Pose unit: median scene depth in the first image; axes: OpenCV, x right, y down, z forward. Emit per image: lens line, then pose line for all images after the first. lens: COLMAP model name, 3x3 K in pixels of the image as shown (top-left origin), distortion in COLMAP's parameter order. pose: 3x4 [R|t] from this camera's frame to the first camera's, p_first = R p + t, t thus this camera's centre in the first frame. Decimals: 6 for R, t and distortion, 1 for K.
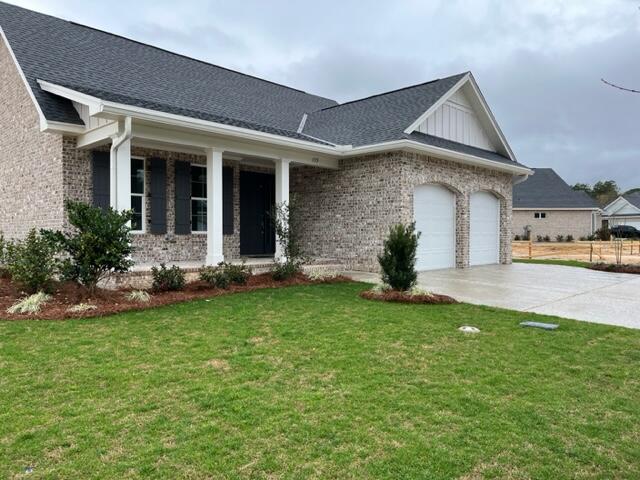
lens RADIAL K [[480.6, 0, 320.7], [0, 480.6, 239.9], [0, 0, 1]] dist [0.041223, -0.056924]
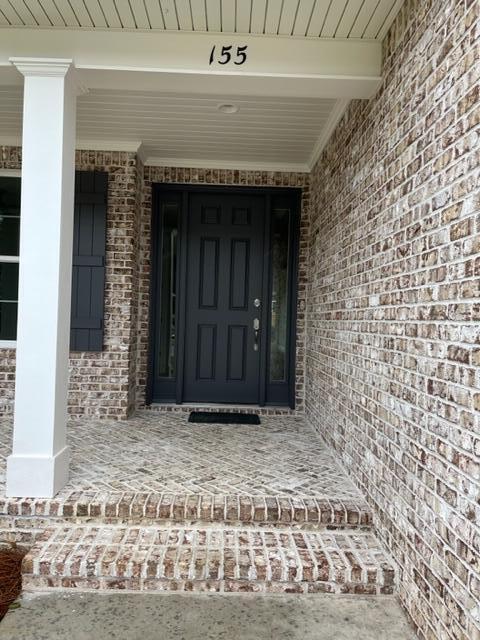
lens RADIAL K [[480.6, 0, 235.8], [0, 480.6, 318.1], [0, 0, 1]] dist [0.041223, -0.056924]
pose [[0.691981, 0.021777, -0.721588, 0.153740], [-0.038579, 0.999232, -0.006840, -0.039058], [0.720885, 0.032571, 0.692289, 0.812368]]
